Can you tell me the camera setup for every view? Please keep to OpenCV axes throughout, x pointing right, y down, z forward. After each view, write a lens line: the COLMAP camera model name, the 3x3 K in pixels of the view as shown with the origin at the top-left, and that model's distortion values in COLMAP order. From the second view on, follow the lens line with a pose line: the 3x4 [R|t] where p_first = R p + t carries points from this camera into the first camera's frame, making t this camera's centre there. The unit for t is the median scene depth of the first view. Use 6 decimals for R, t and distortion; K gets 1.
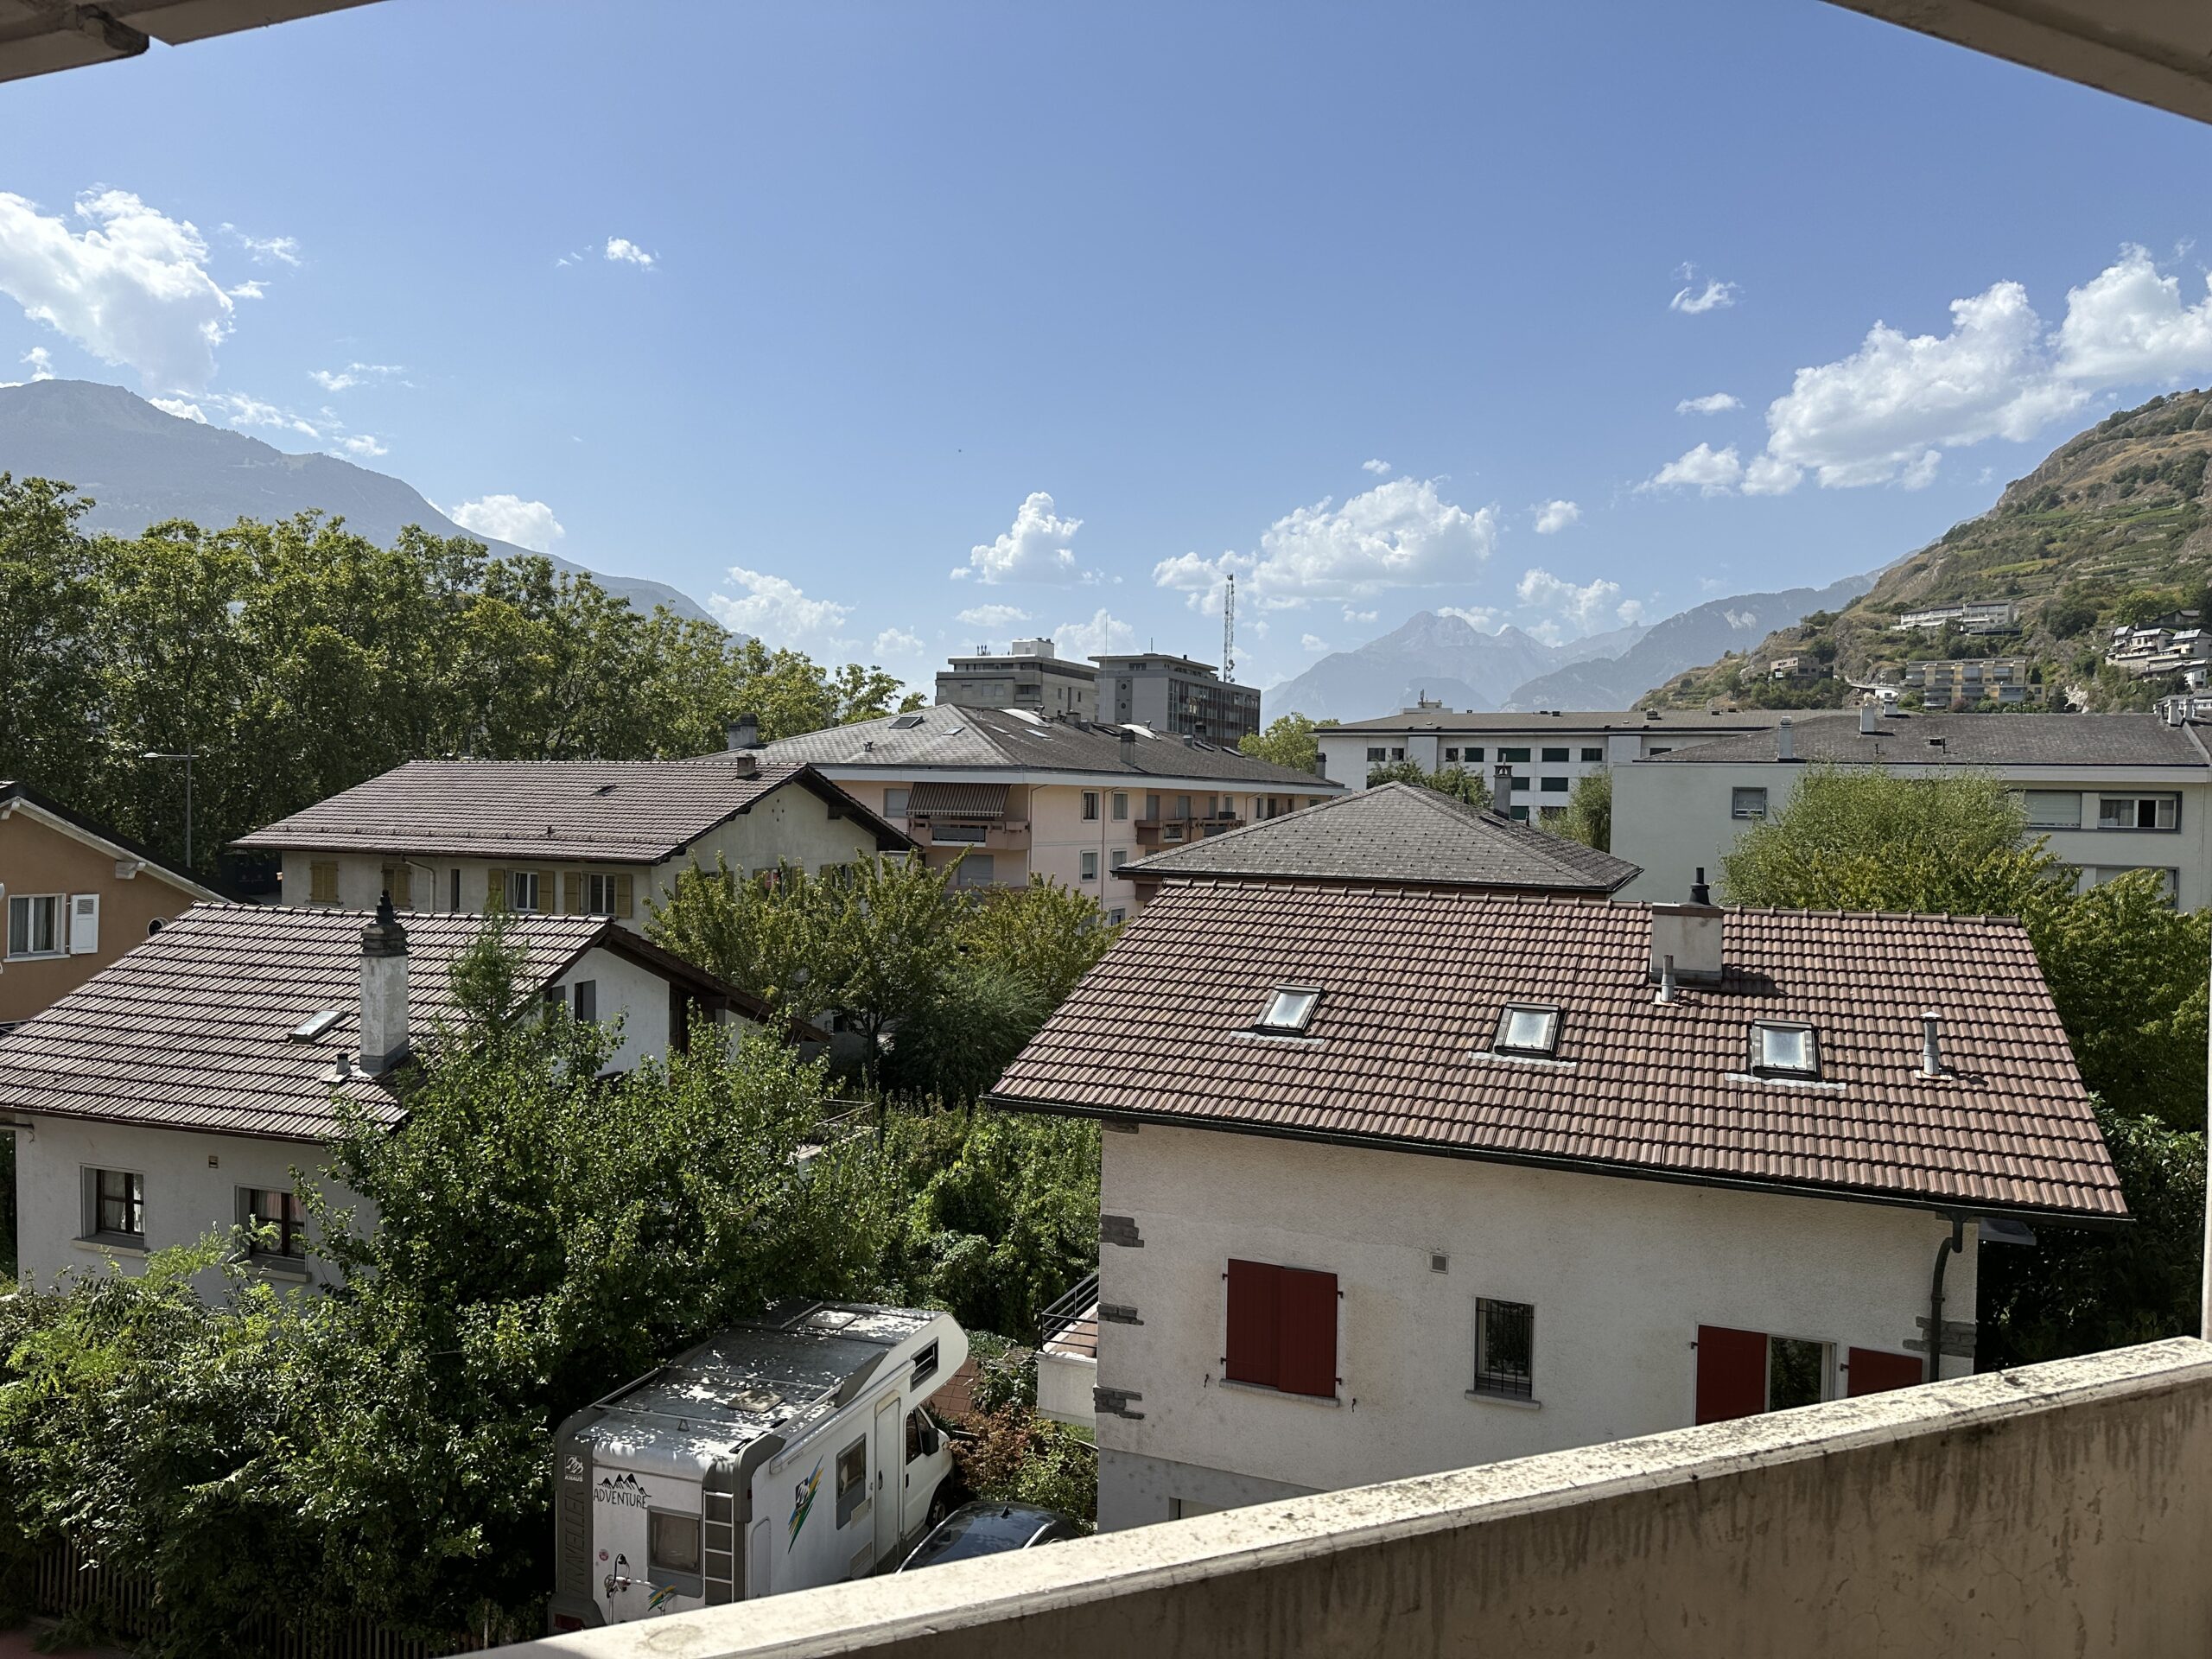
lens RADIAL K [[1542.9, 0, 1106.0], [0, 1542.9, 829.5], [0, 0, 1]] dist [0.139162, -0.191702]
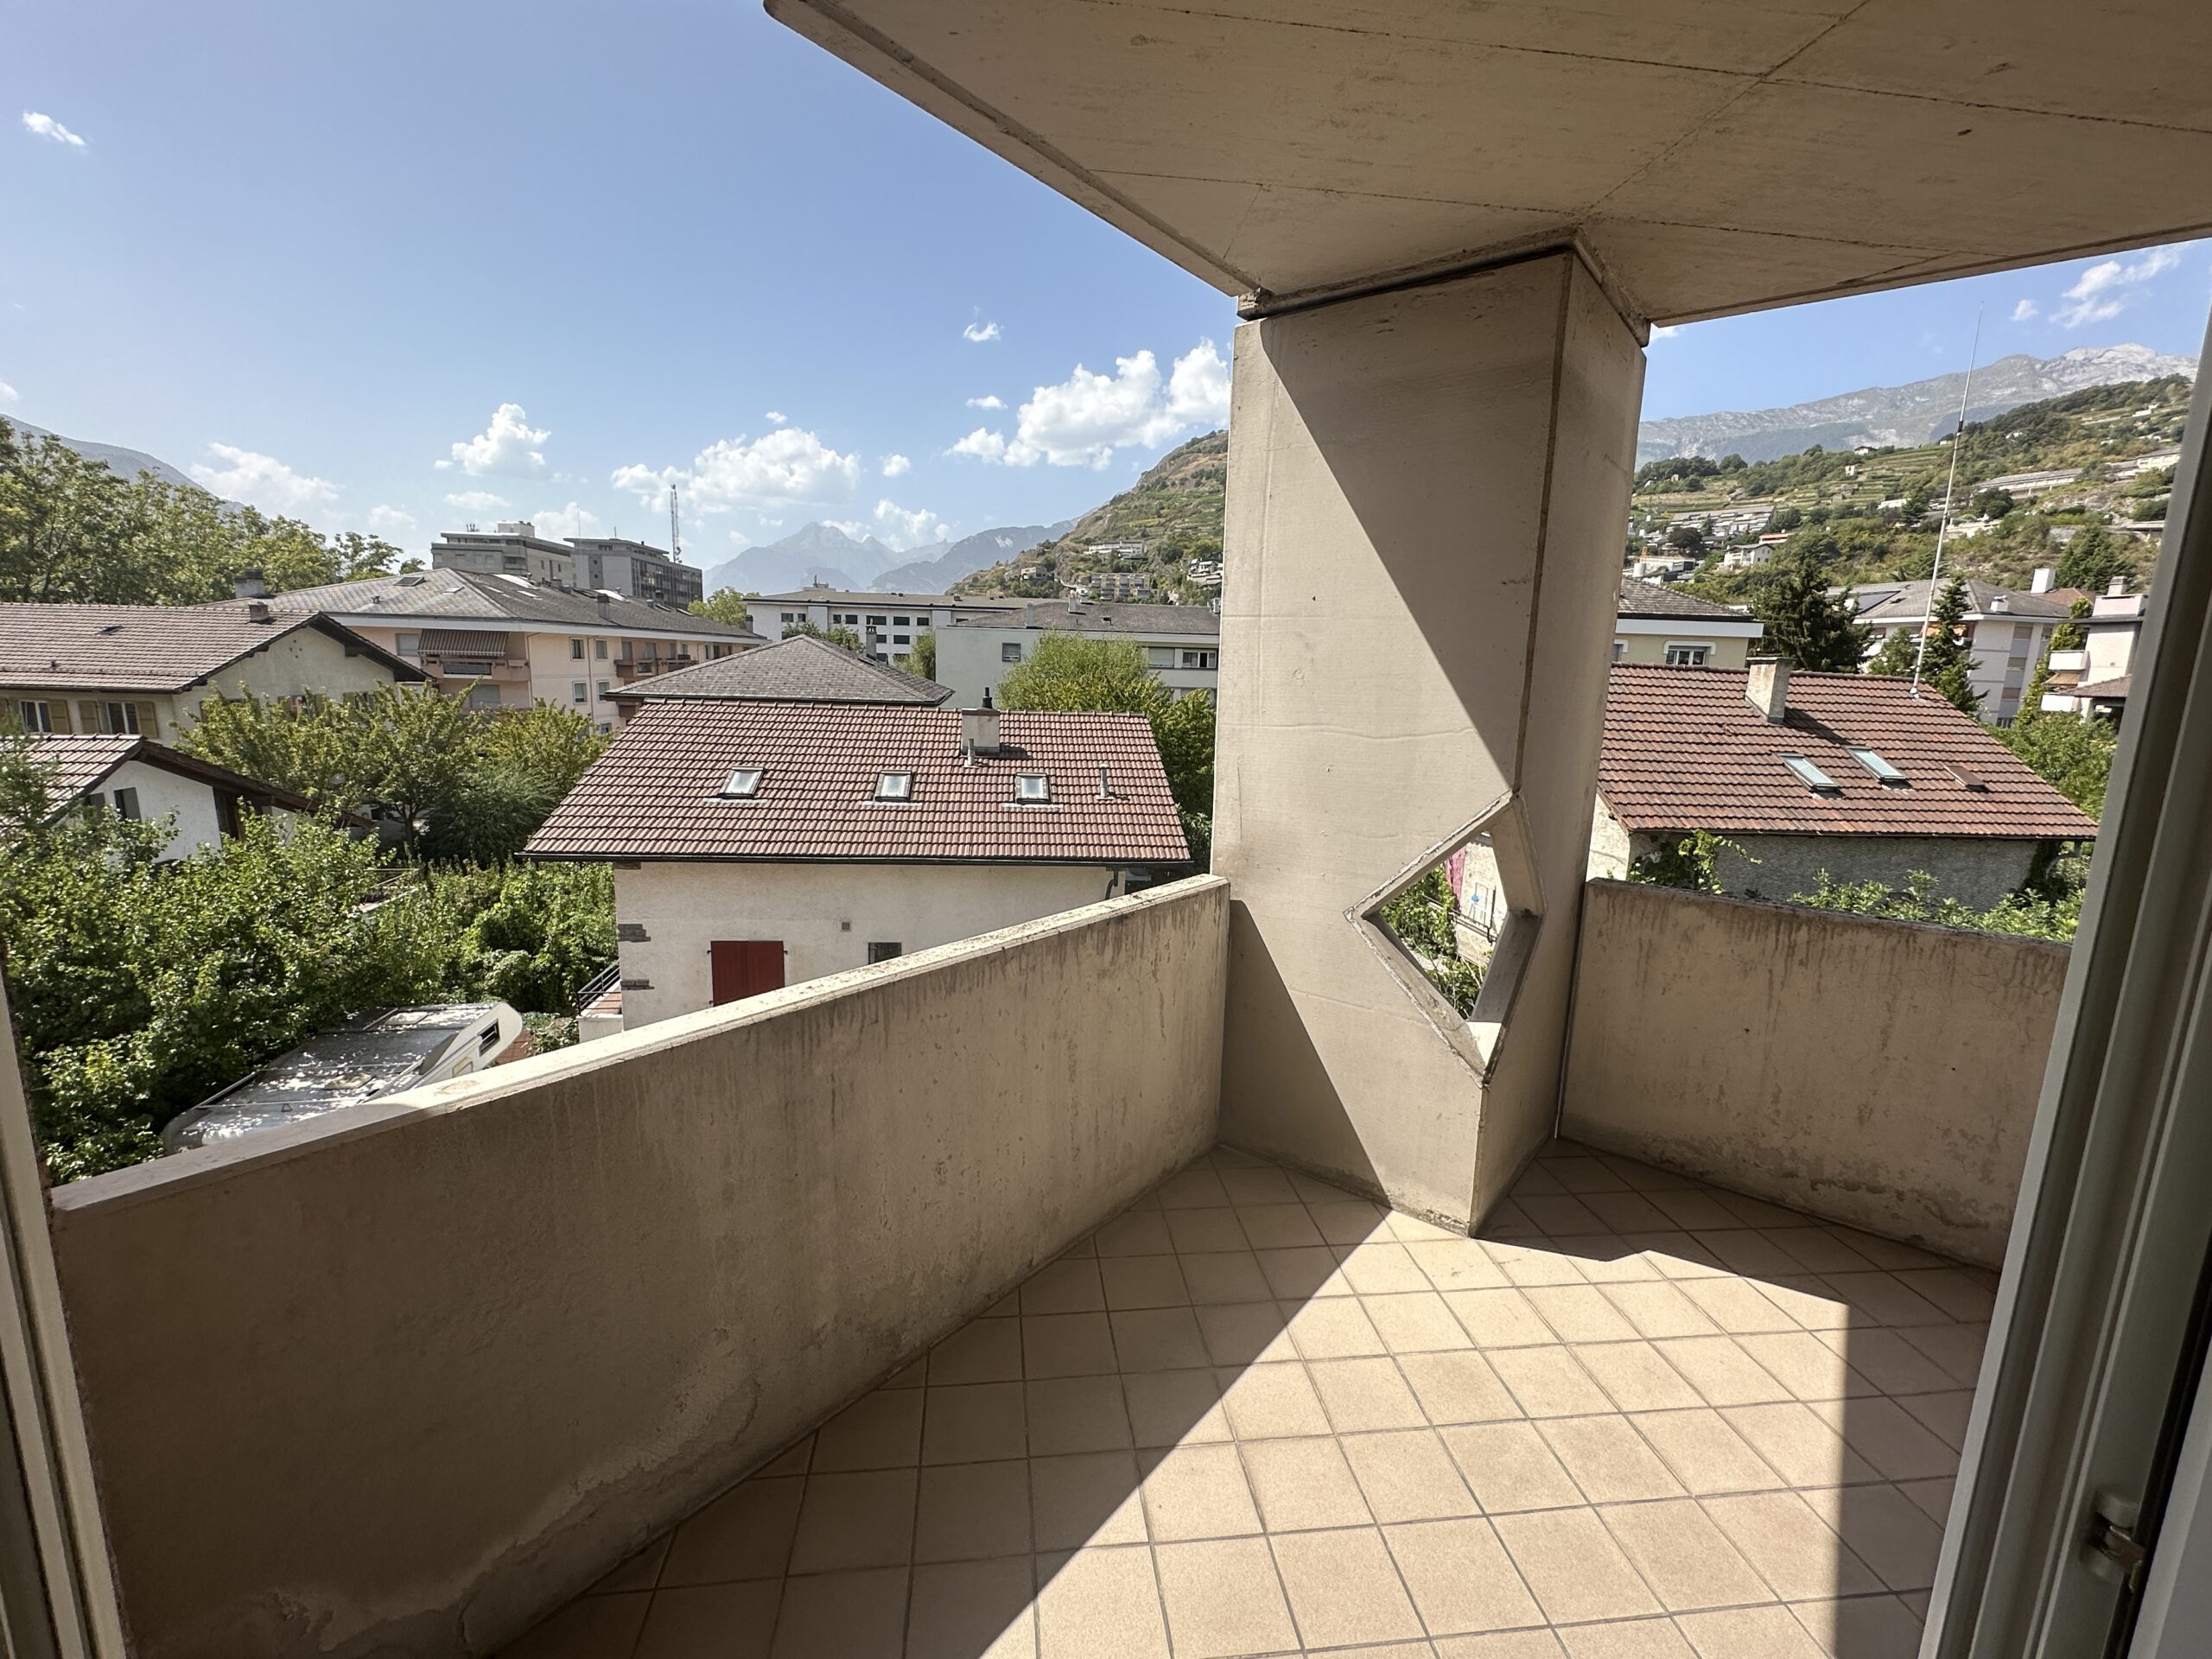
lens RADIAL K [[975.9, 0, 1106.0], [0, 975.9, 829.5], [0, 0, 1]] dist [-0.000374, -0.000535]
pose [[0.885447, -0.074026, 0.458807, -0.003765], [-0.001419, 0.986797, 0.161953, 0.002107], [-0.464738, -0.144052, 0.873652, -0.007487]]
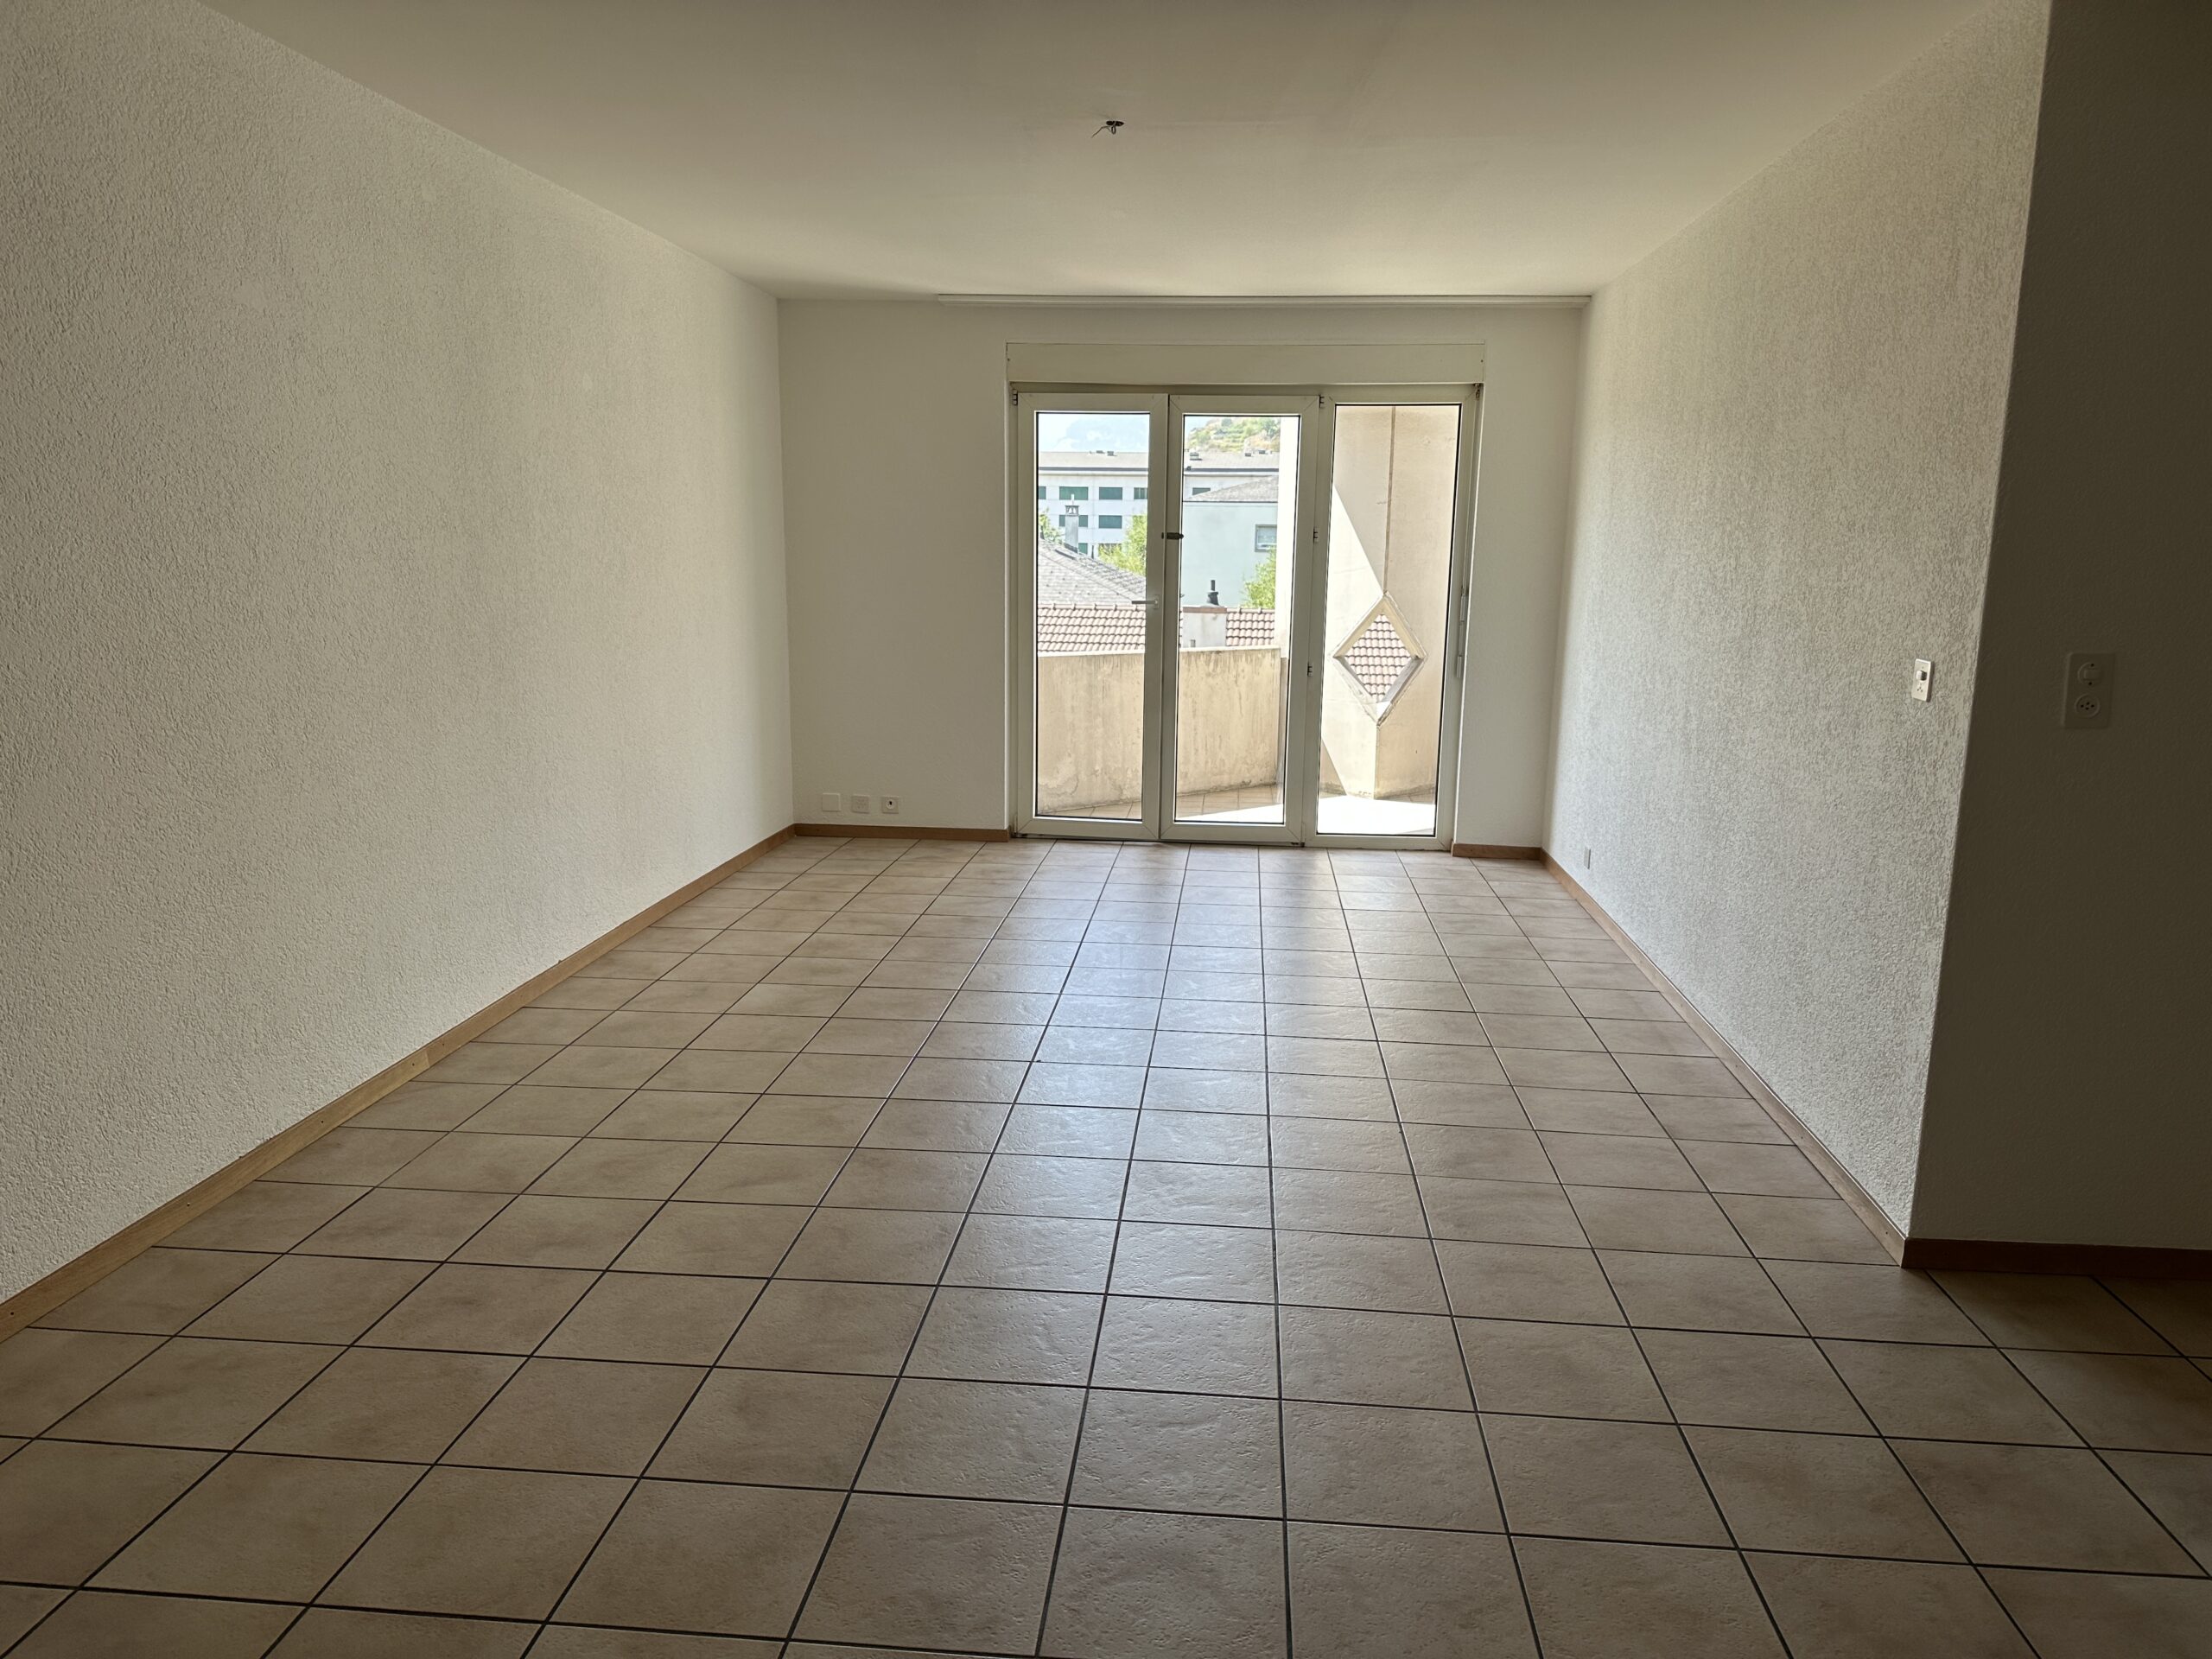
lens RADIAL K [[1542.9, 0, 1106.0], [0, 1542.9, 829.5], [0, 0, 1]] dist [0.139162, -0.191702]
pose [[0.961506, -0.054629, 0.269300, -0.056125], [0.009220, 0.985901, 0.167077, 0.005373], [-0.274630, -0.158162, 0.948453, -0.178622]]
